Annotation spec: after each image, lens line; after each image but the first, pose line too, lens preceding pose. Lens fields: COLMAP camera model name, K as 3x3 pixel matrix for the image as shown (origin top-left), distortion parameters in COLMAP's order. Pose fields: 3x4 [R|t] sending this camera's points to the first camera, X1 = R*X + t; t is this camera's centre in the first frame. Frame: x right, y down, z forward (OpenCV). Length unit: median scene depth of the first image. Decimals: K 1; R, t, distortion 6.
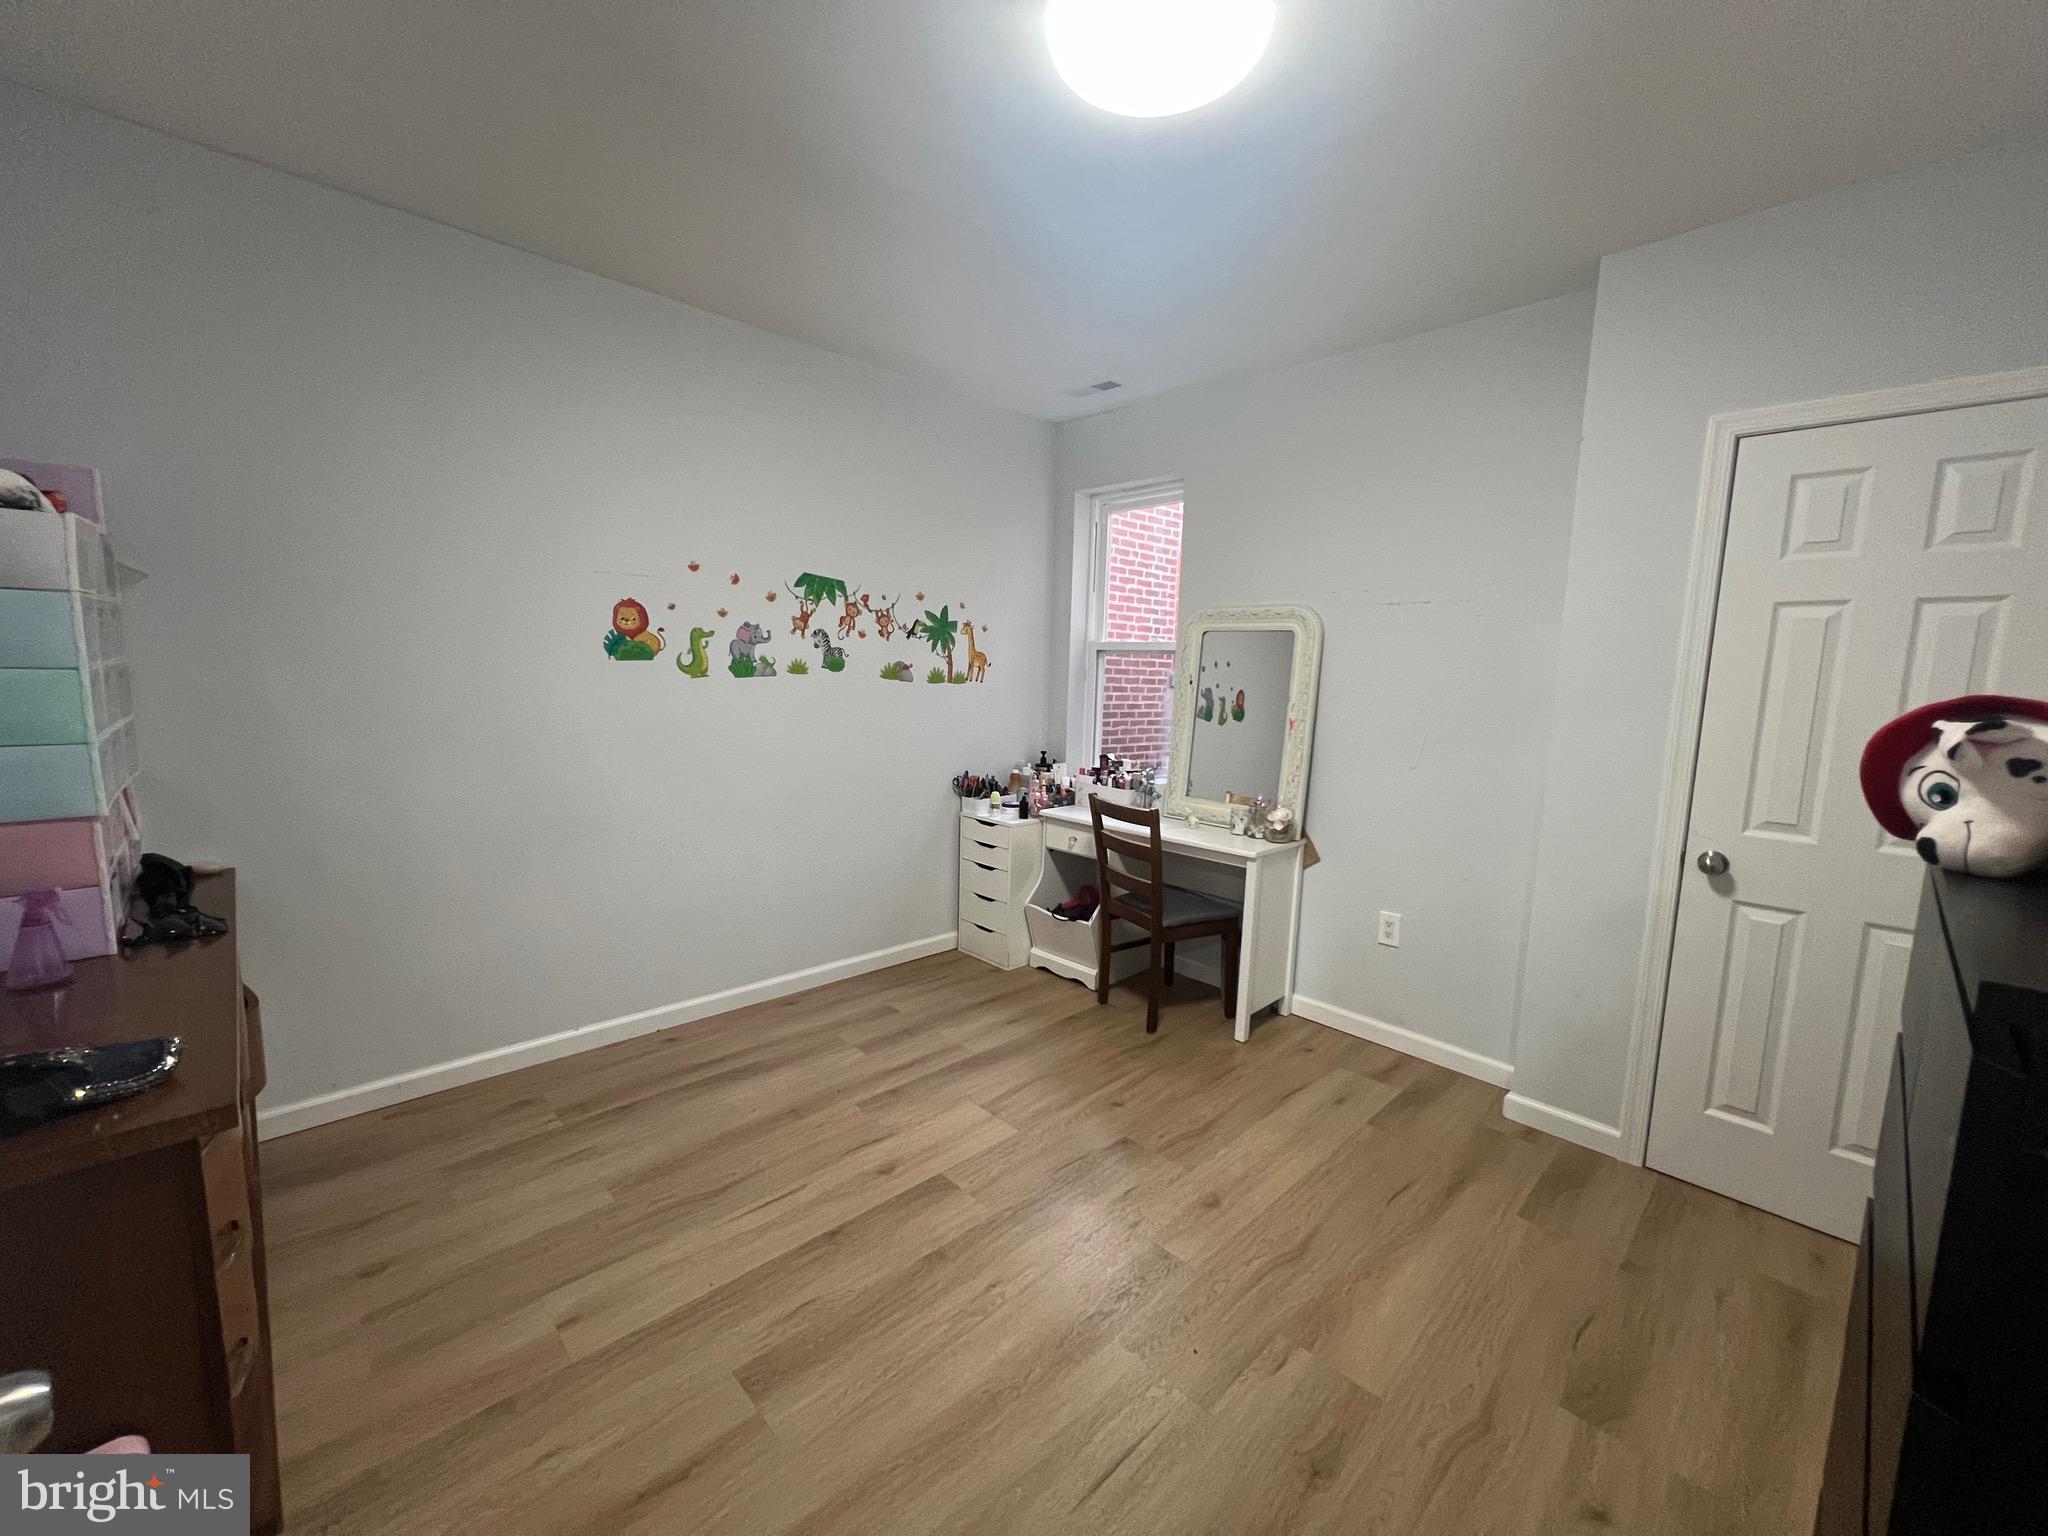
lens RADIAL K [[817.7, 0, 1021.1], [0, 817.7, 770.0], [0, 0, 1]] dist [0.000189, 0.000194]
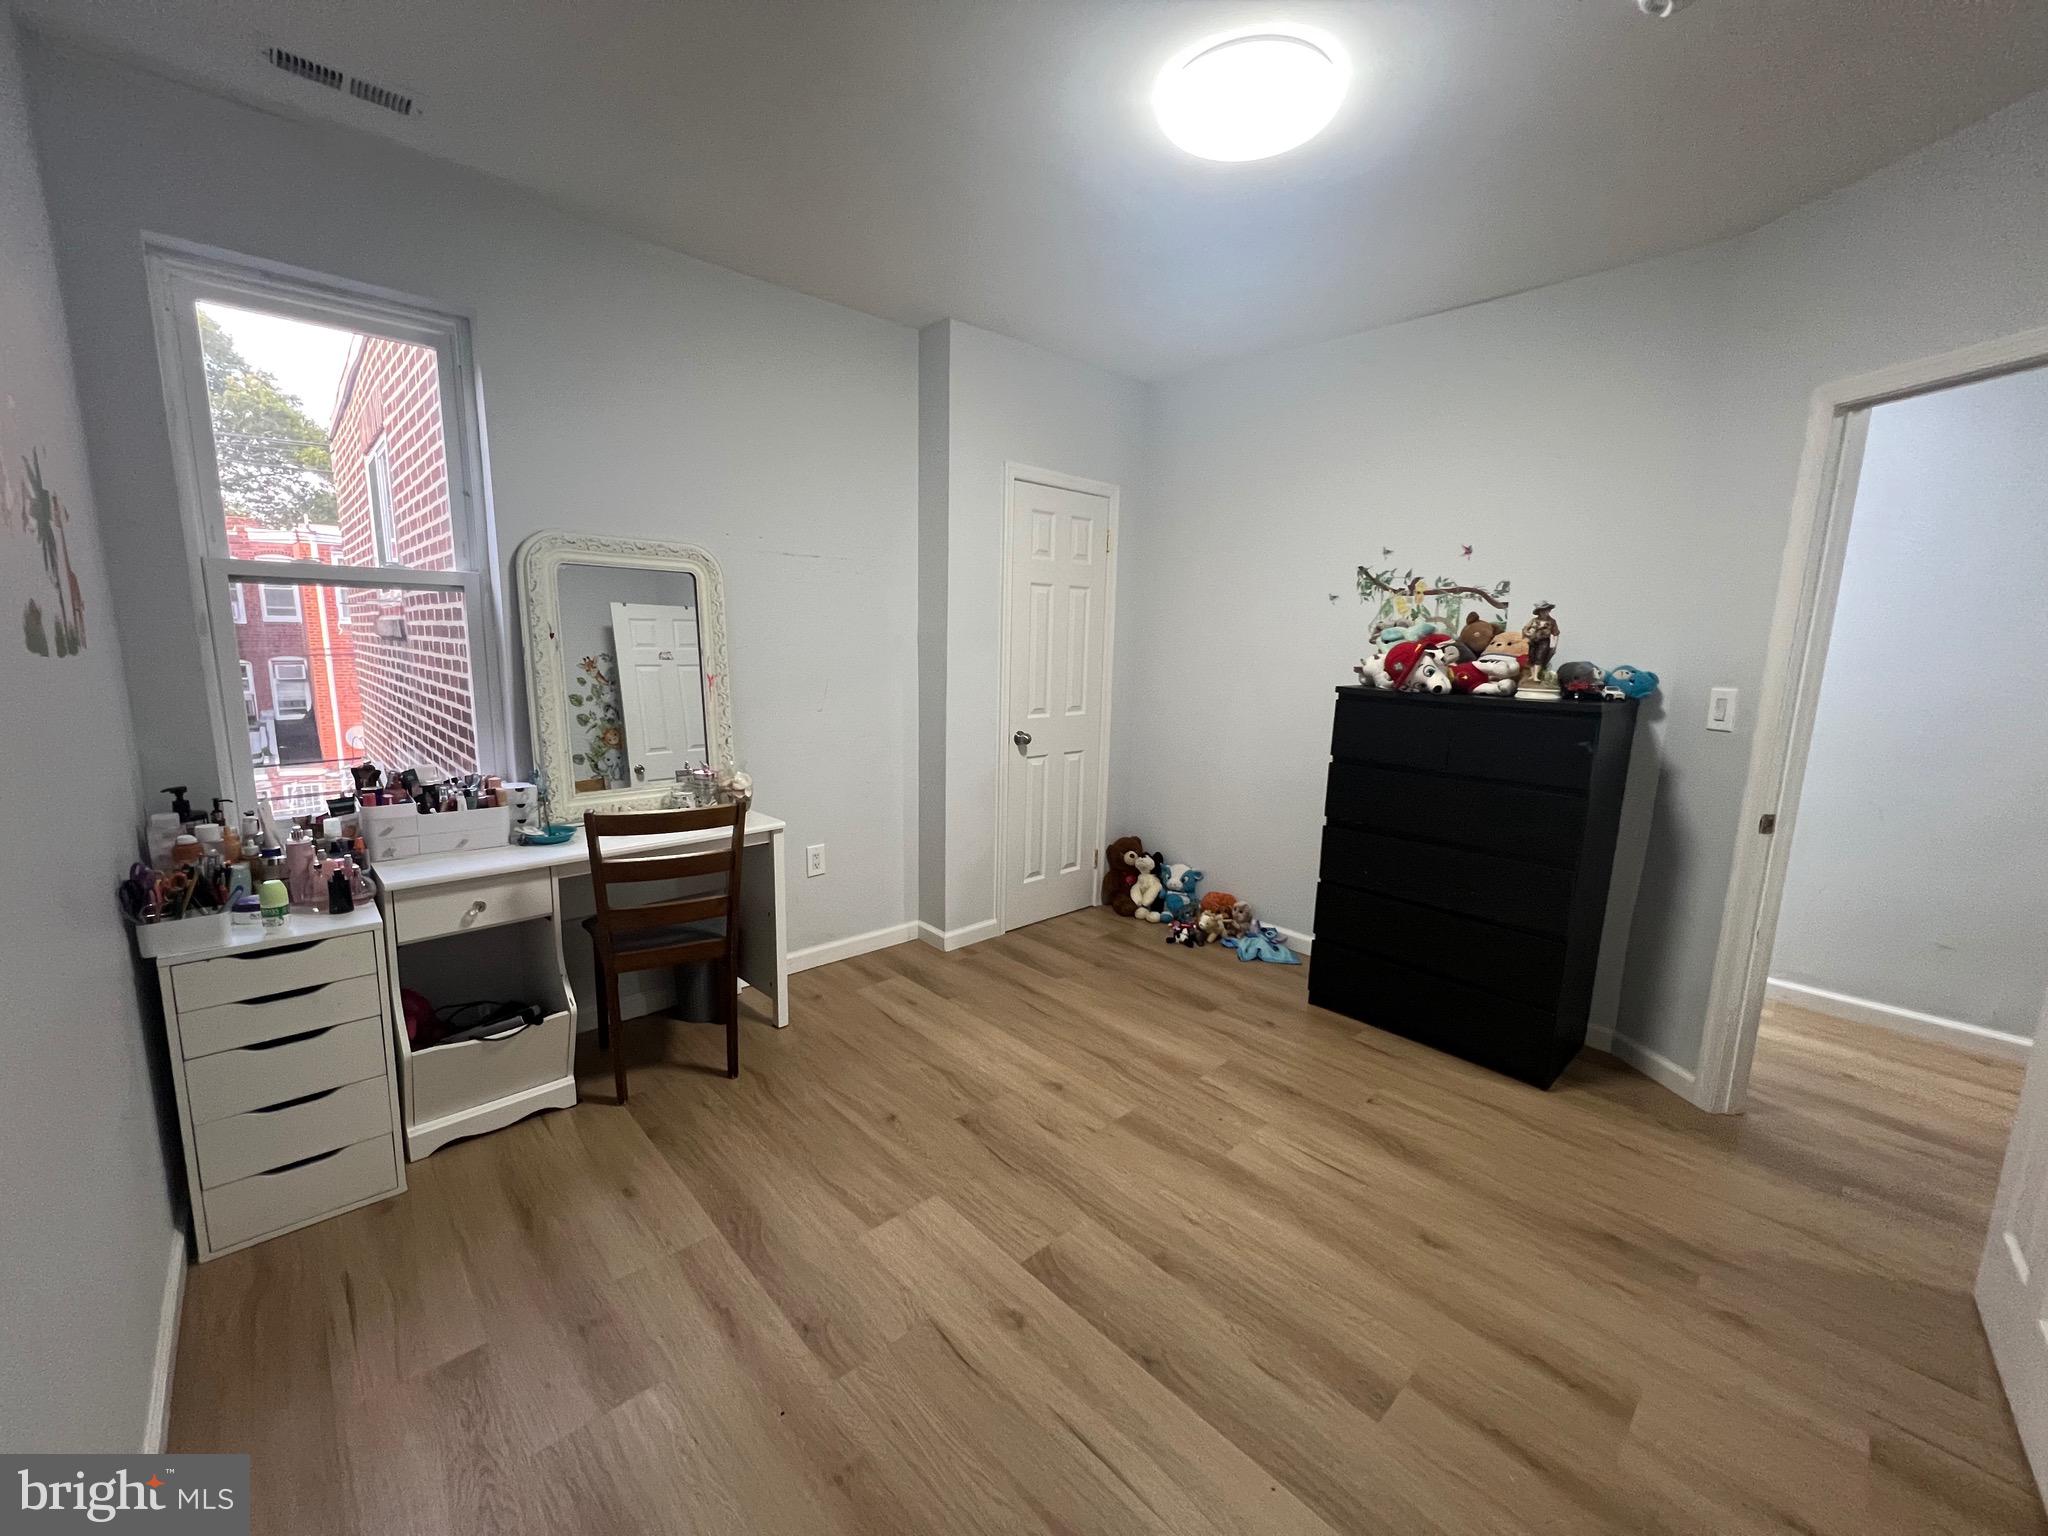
lens RADIAL K [[817.7, 0, 1020.0], [0, 817.7, 771.8], [0, 0, 1]] dist [0.000189, 0.000194]
pose [[0.019826, -0.194529, 0.980696, -0.749806], [0.101865, 0.976178, 0.191573, -0.128724], [-0.994601, 0.096101, 0.039169, 0.867229]]
